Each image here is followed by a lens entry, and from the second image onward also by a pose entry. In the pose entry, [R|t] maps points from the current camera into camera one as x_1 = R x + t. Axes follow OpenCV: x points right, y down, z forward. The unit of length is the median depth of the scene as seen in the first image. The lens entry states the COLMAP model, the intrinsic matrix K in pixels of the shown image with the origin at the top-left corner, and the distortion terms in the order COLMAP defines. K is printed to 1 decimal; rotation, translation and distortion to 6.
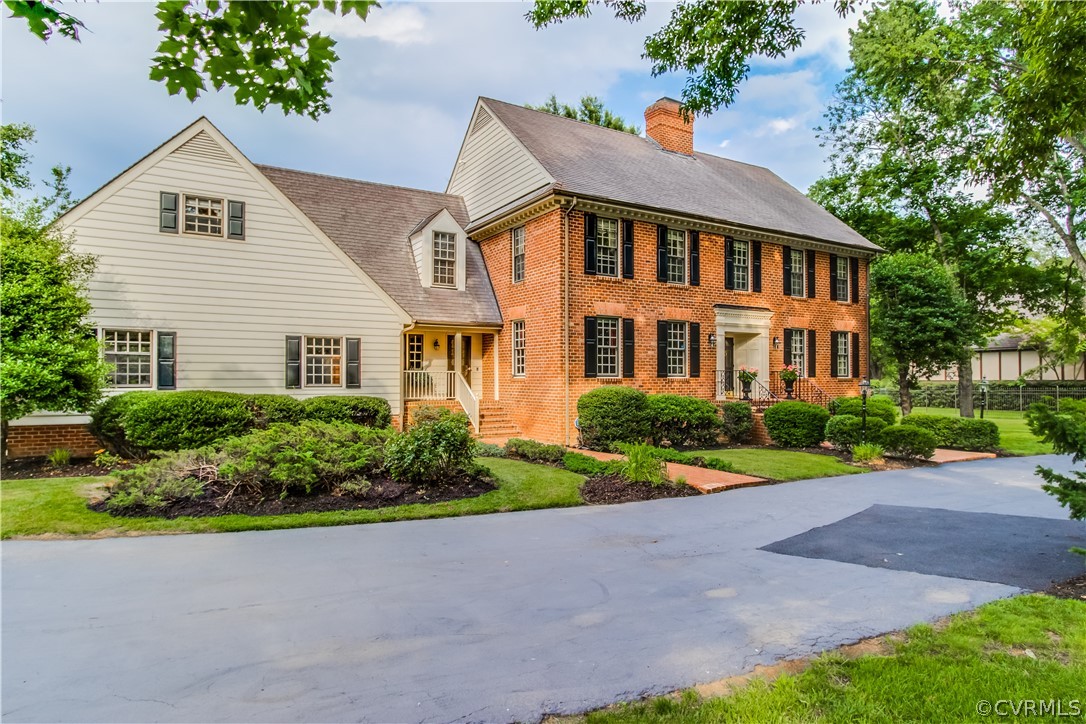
lens RADIAL K [[645.9, 0, 543.4], [0, 645.9, 364.1], [0, 0, 1]] dist [-0.001599, 0.004975]
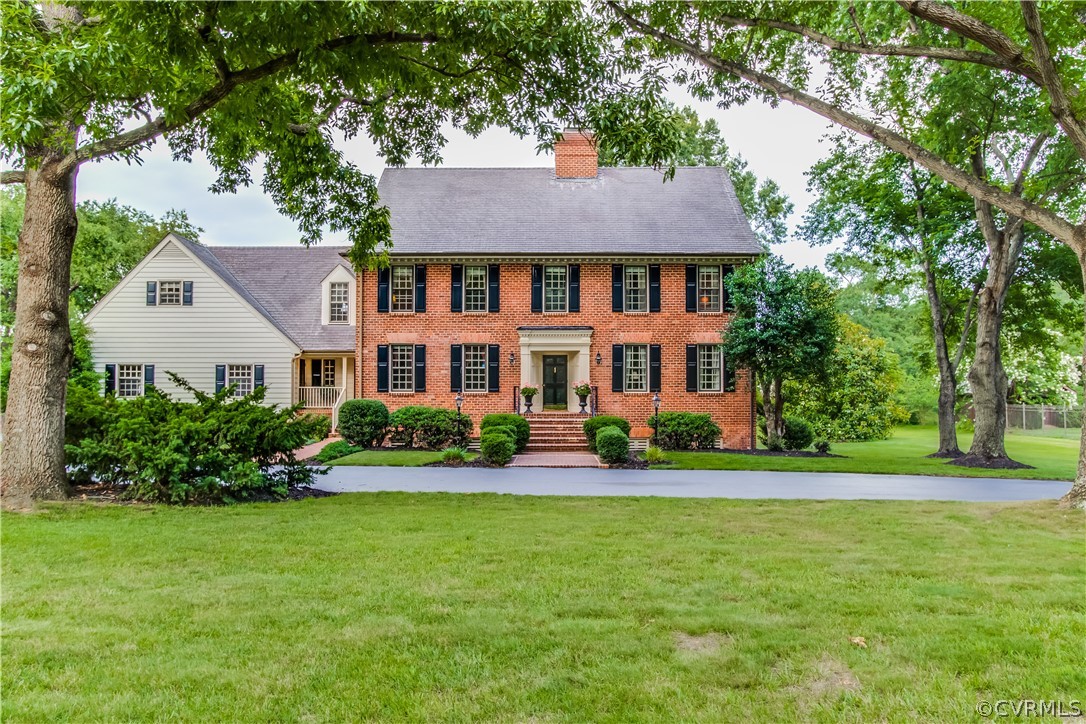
lens RADIAL K [[764.7, 0, 542.6], [0, 764.7, 365.2], [0, 0, 1]] dist [0.006754, 0.001051]
pose [[0.845380, -0.016672, -0.533905, 1.098954], [0.011925, 0.999853, -0.012340, -0.009950], [0.534032, 0.004065, 0.845455, -0.112527]]
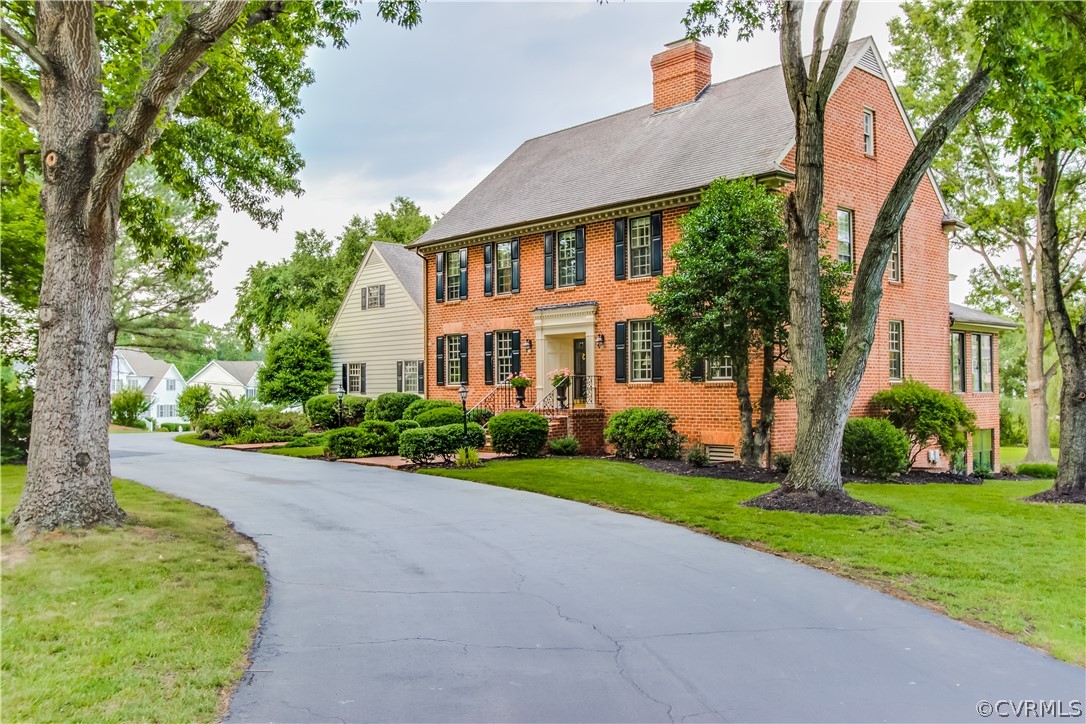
lens RADIAL K [[936.1, 0, 544.6], [0, 936.1, 363.1], [0, 0, 1]] dist [0.012432, -0.007260]
pose [[0.196060, -0.028289, -0.980184, 1.776015], [0.032927, 0.999210, -0.022252, 0.022671], [0.980039, -0.027911, 0.196837, 0.801969]]
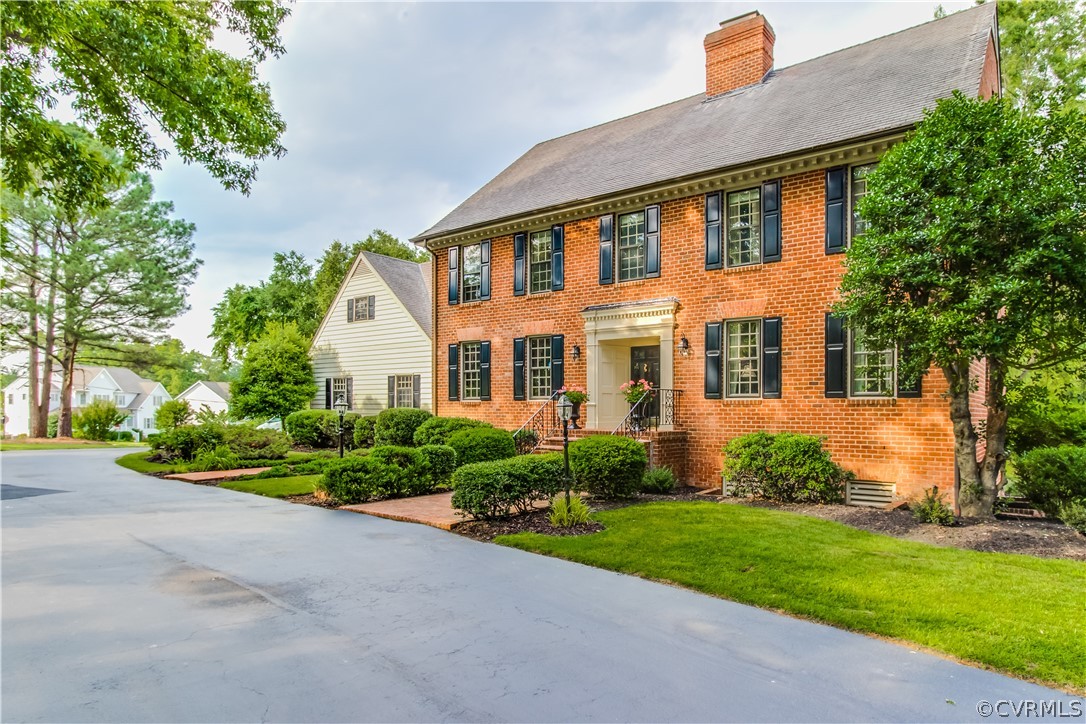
lens RADIAL K [[645.9, 0, 593.0], [0, 645.9, 411.1], [0, 0, 1]] dist [-0.001599, 0.004975]
pose [[0.386394, 0.003997, -0.922325, 1.092949], [0.018553, 0.999755, 0.012104, 0.027273], [0.922147, -0.021789, 0.386225, 0.759783]]
